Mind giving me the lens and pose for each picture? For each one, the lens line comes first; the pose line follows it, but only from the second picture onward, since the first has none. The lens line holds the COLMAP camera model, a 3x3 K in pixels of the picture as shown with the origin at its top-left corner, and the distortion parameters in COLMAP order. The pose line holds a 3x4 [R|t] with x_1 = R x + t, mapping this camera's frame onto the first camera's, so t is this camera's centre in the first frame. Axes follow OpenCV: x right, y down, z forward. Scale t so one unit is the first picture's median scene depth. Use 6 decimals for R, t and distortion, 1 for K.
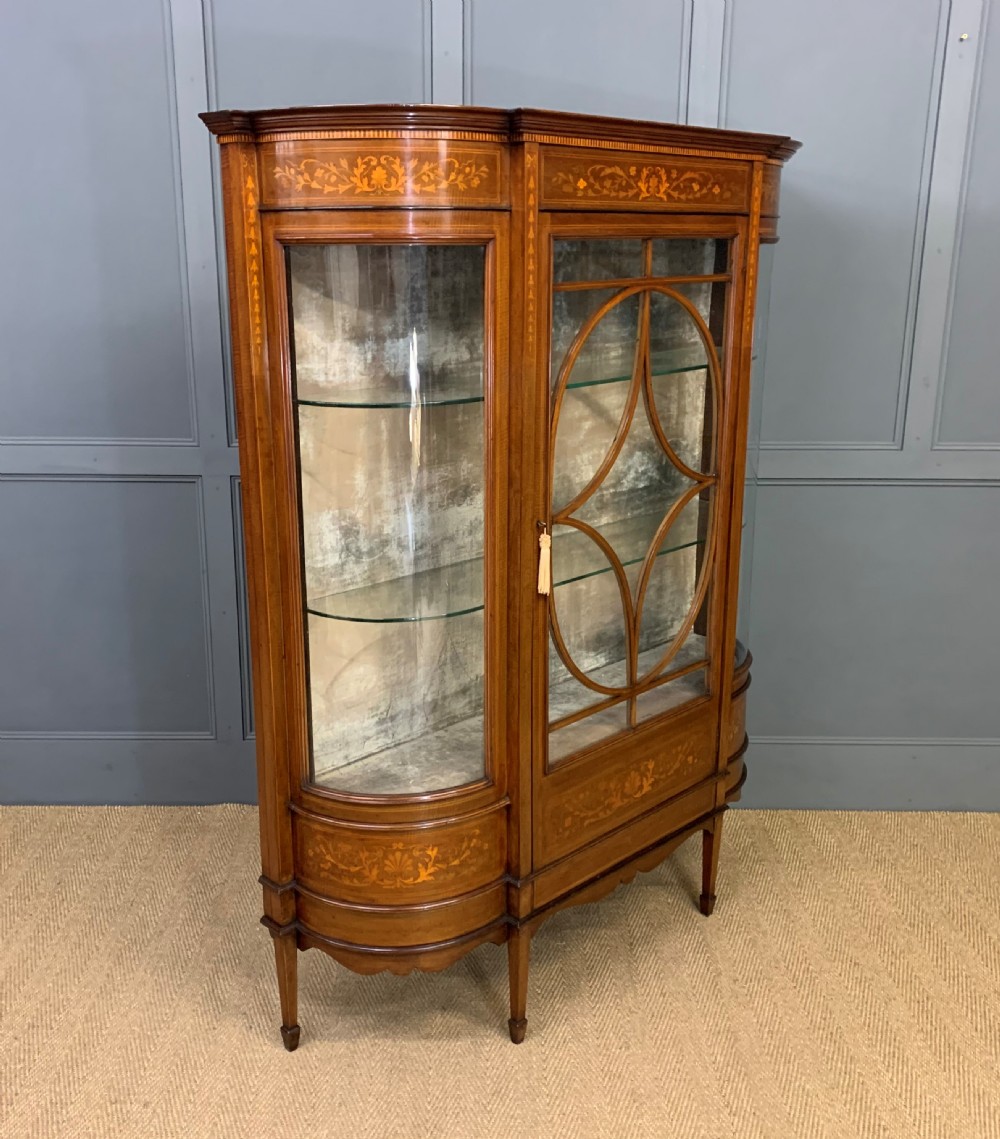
lens RADIAL K [[1170.2, 0, 466.5], [0, 1170.2, 567.1], [0, 0, 1]] dist [0.204697, -0.672786]
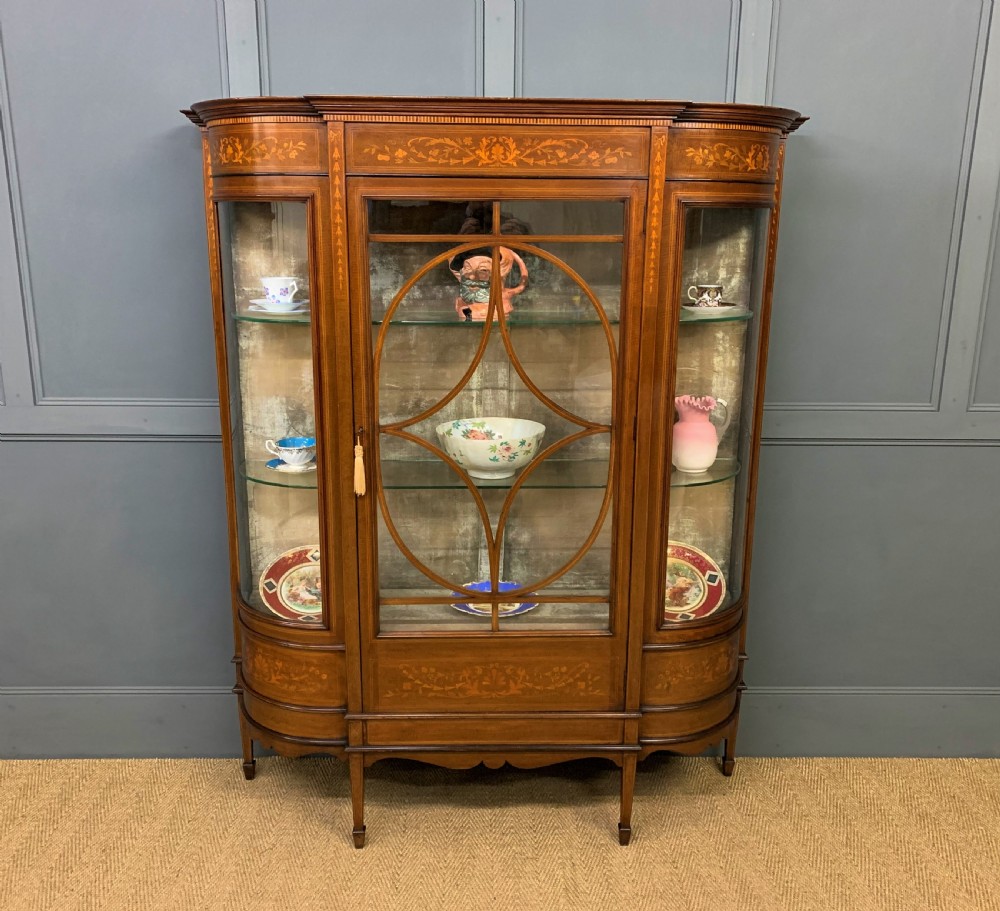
lens RADIAL K [[949.3, 0, 499.0], [0, 949.3, 461.3], [0, 0, 1]] dist [0.162269, -0.452559]
pose [[0.730614, 0.178782, -0.658969, 0.816169], [-0.191192, 0.980071, 0.053919, -0.083882], [0.655476, 0.086595, 0.750235, 0.341961]]
